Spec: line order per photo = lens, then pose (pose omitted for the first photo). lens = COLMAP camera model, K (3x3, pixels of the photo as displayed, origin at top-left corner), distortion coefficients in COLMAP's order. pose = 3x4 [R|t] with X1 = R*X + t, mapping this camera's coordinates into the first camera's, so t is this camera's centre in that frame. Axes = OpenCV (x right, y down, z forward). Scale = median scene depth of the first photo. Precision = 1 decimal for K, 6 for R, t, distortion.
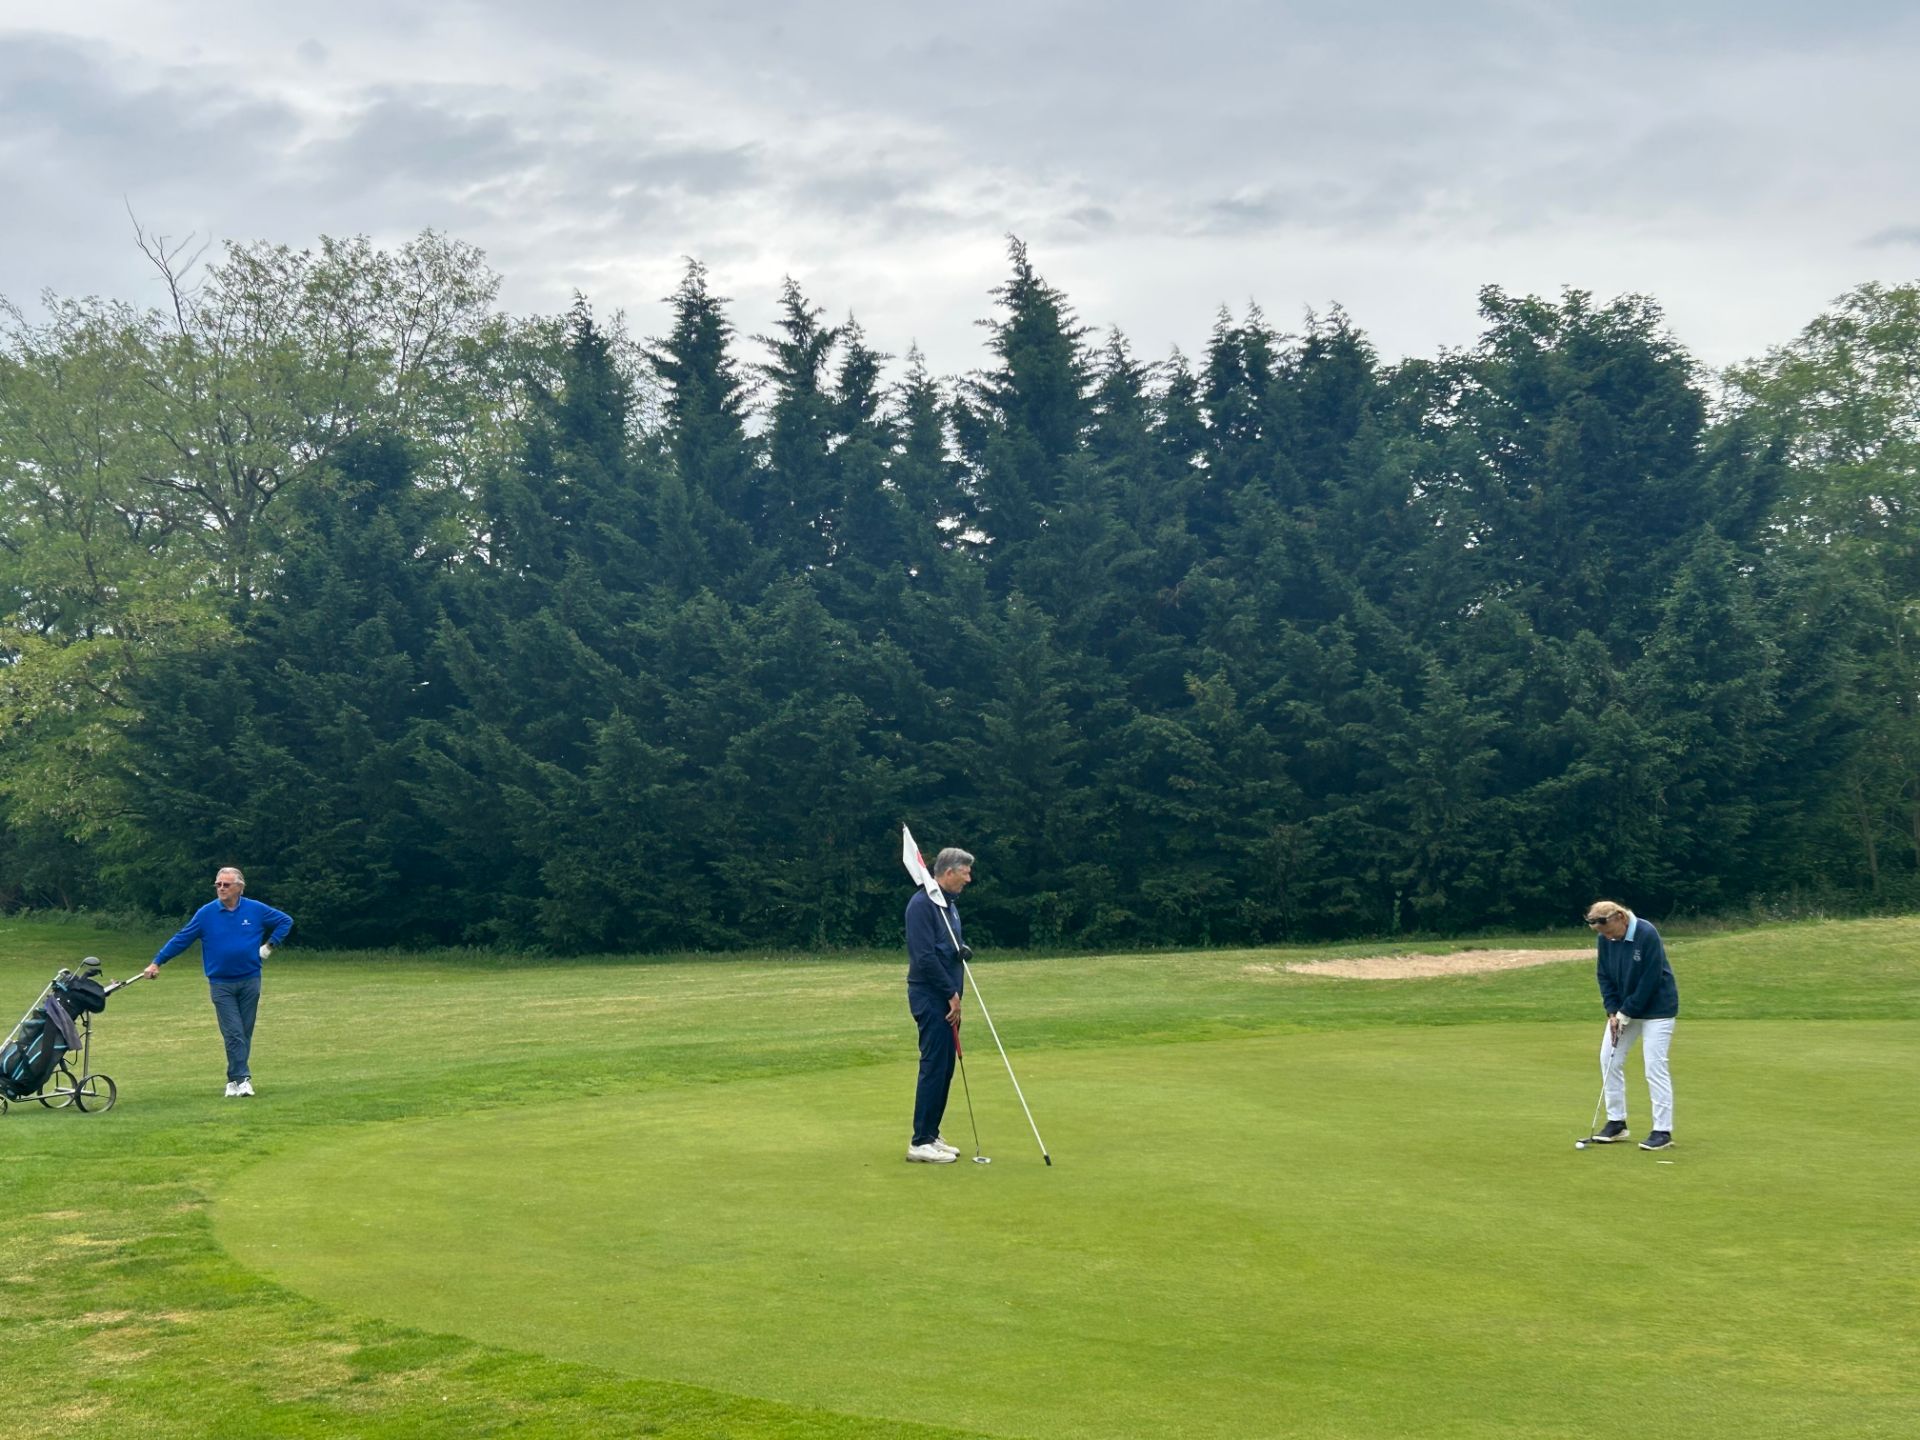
lens RADIAL K [[2578.2, 0, 944.5], [0, 2578.2, 734.6], [0, 0, 1]] dist [0.205446, -0.695010]
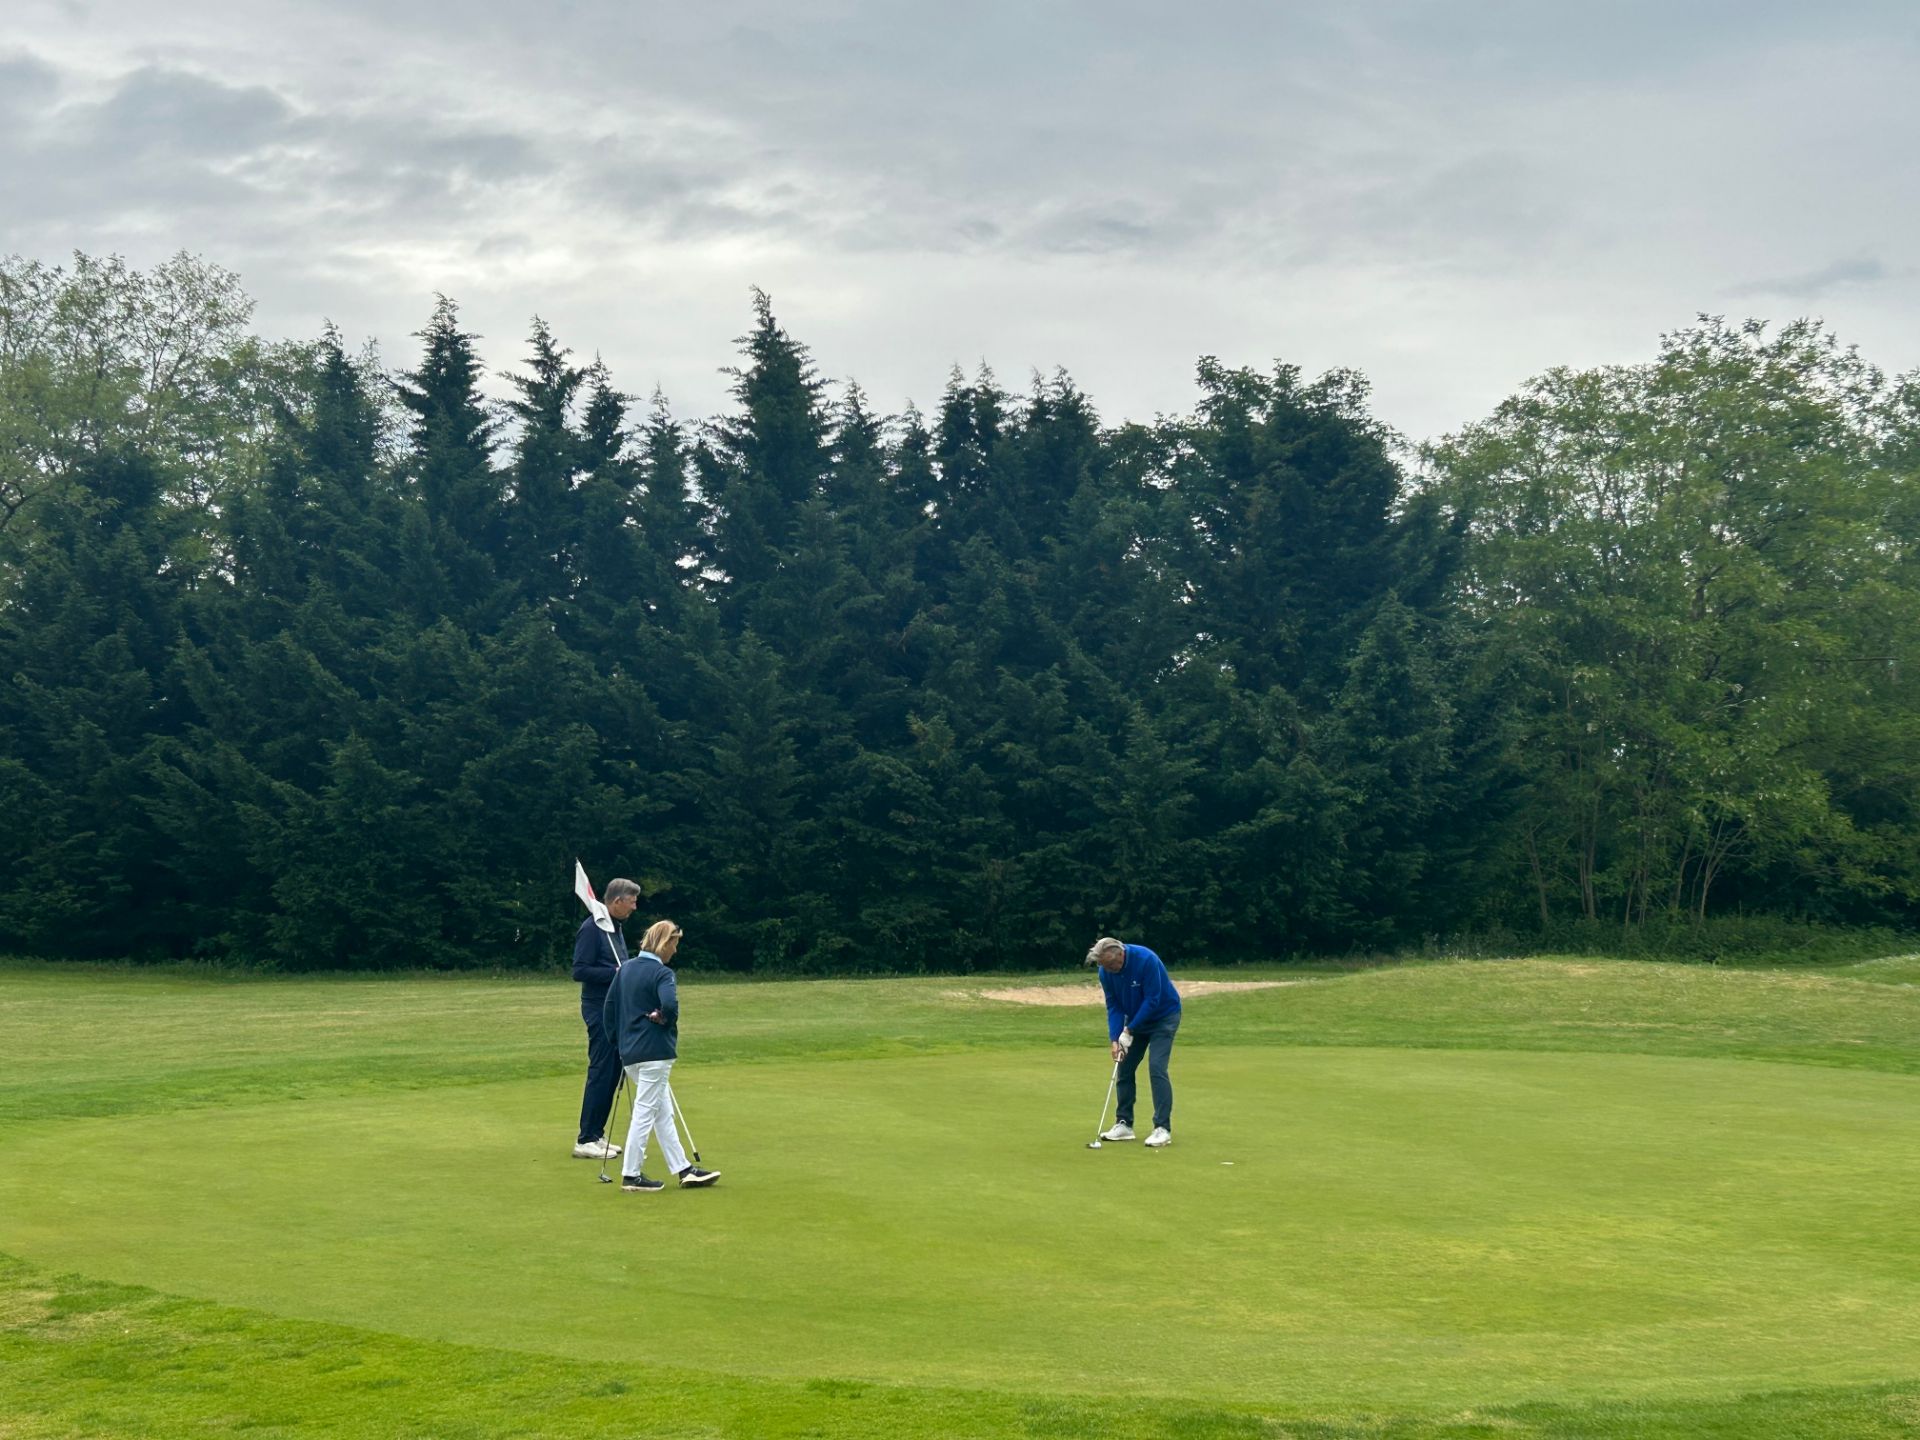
lens RADIAL K [[2579.8, 0, 948.8], [0, 2579.8, 745.3], [0, 0, 1]] dist [0.187261, -0.649748]
pose [[0.995383, 0.029005, 0.091499, 0.013608], [-0.028454, 0.999568, -0.007327, -0.003507], [-0.091672, 0.004690, 0.995778, -0.047158]]
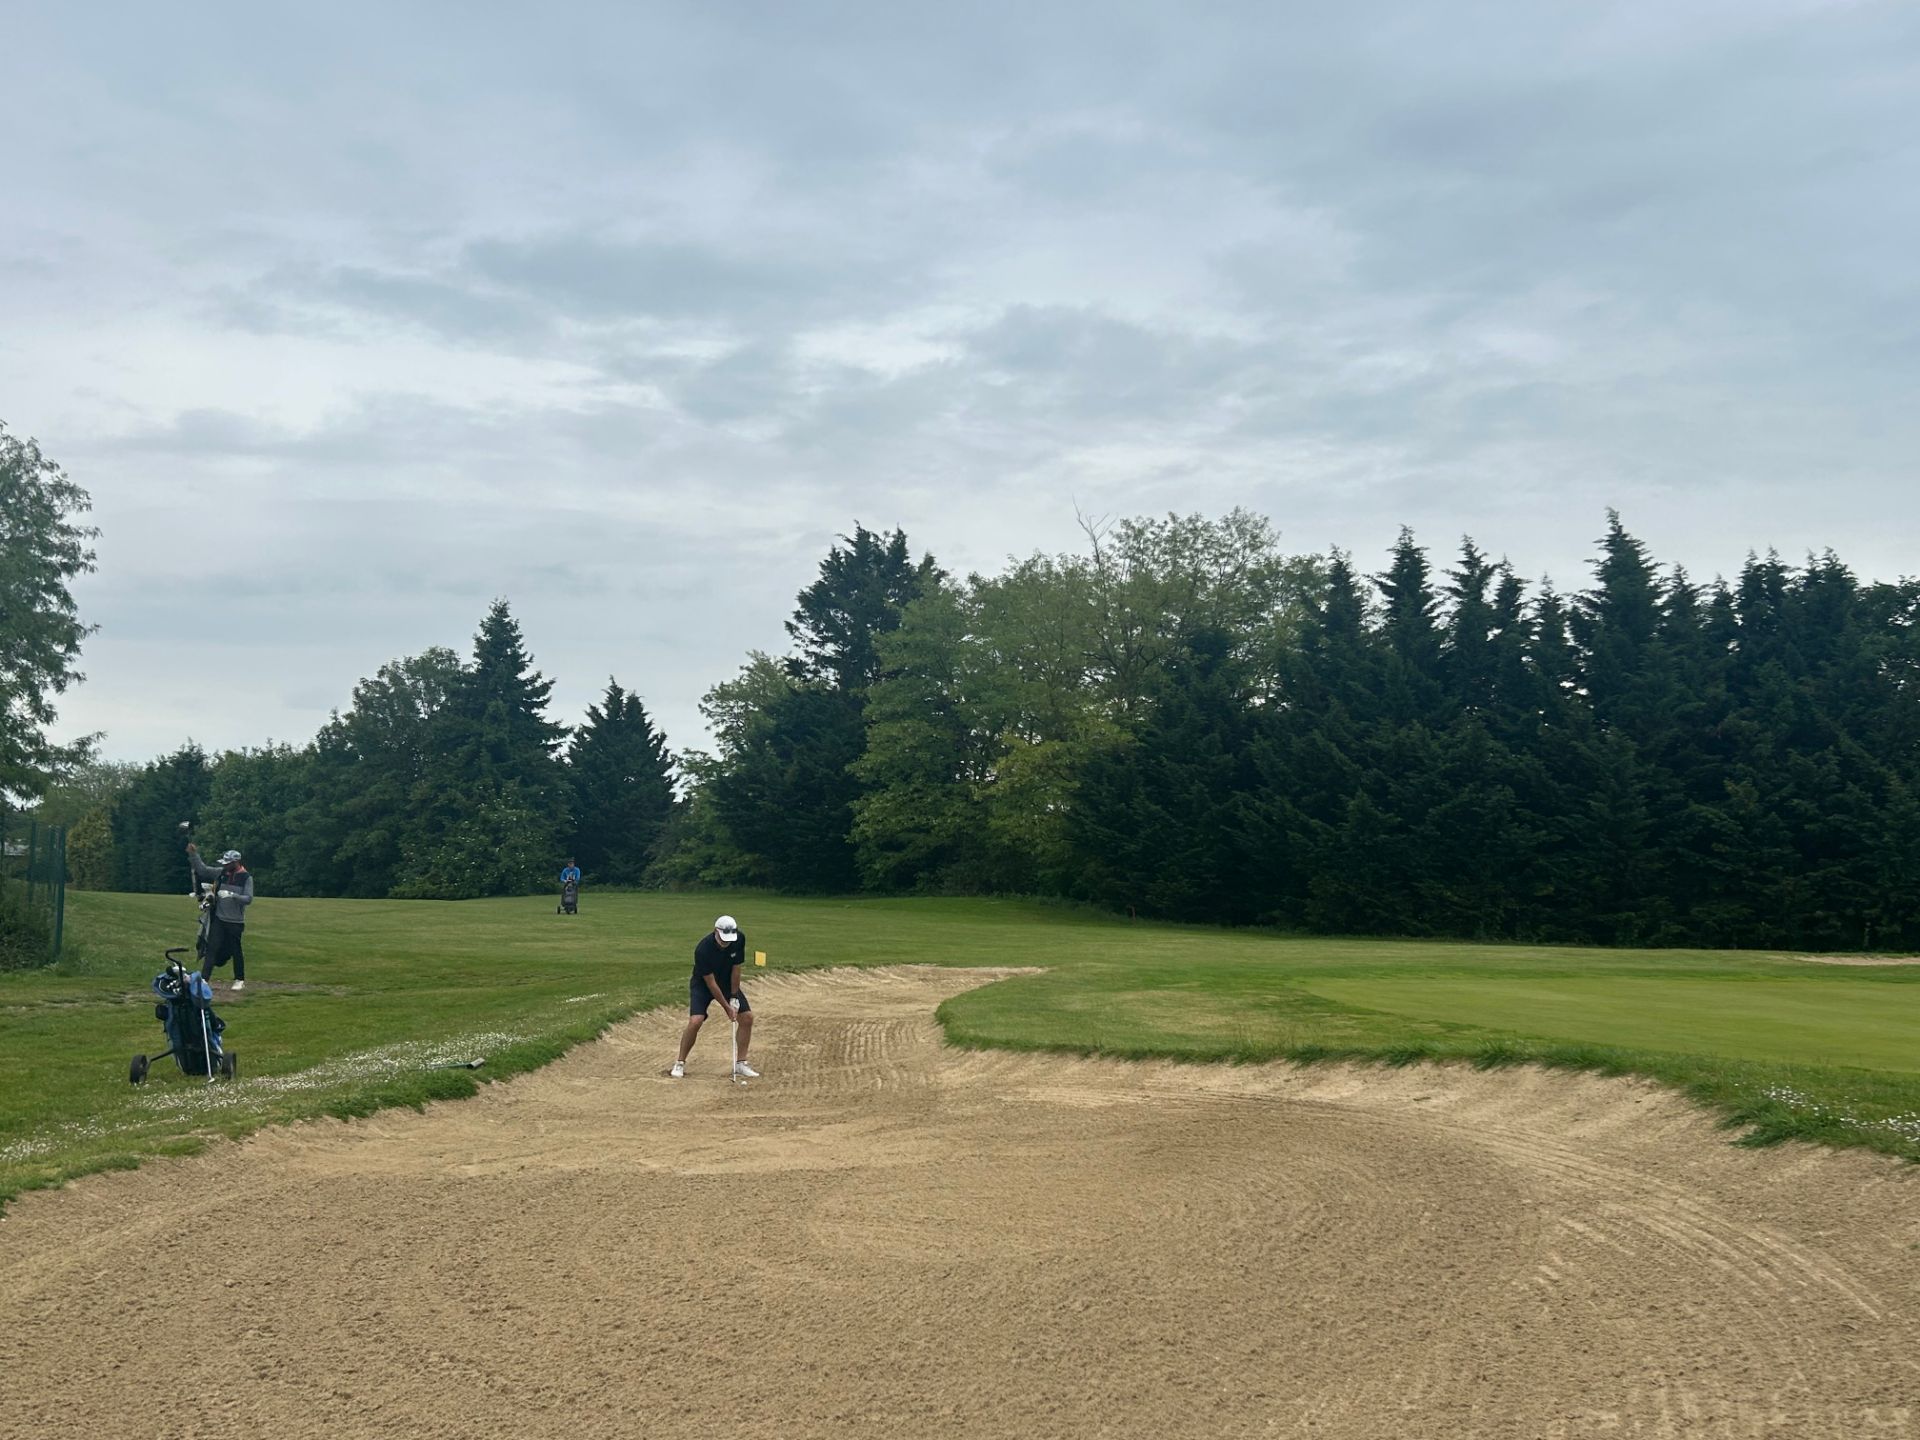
lens RADIAL K [[1770.5, 0, 971.0], [0, 1770.5, 731.6], [0, 0, 1]] dist [0.142972, -0.329650]
pose [[0.958741, 0.022915, -0.283354, -0.038818], [-0.035084, 0.998664, -0.037945, 0.005155], [0.282106, 0.046321, 0.958264, -0.197643]]
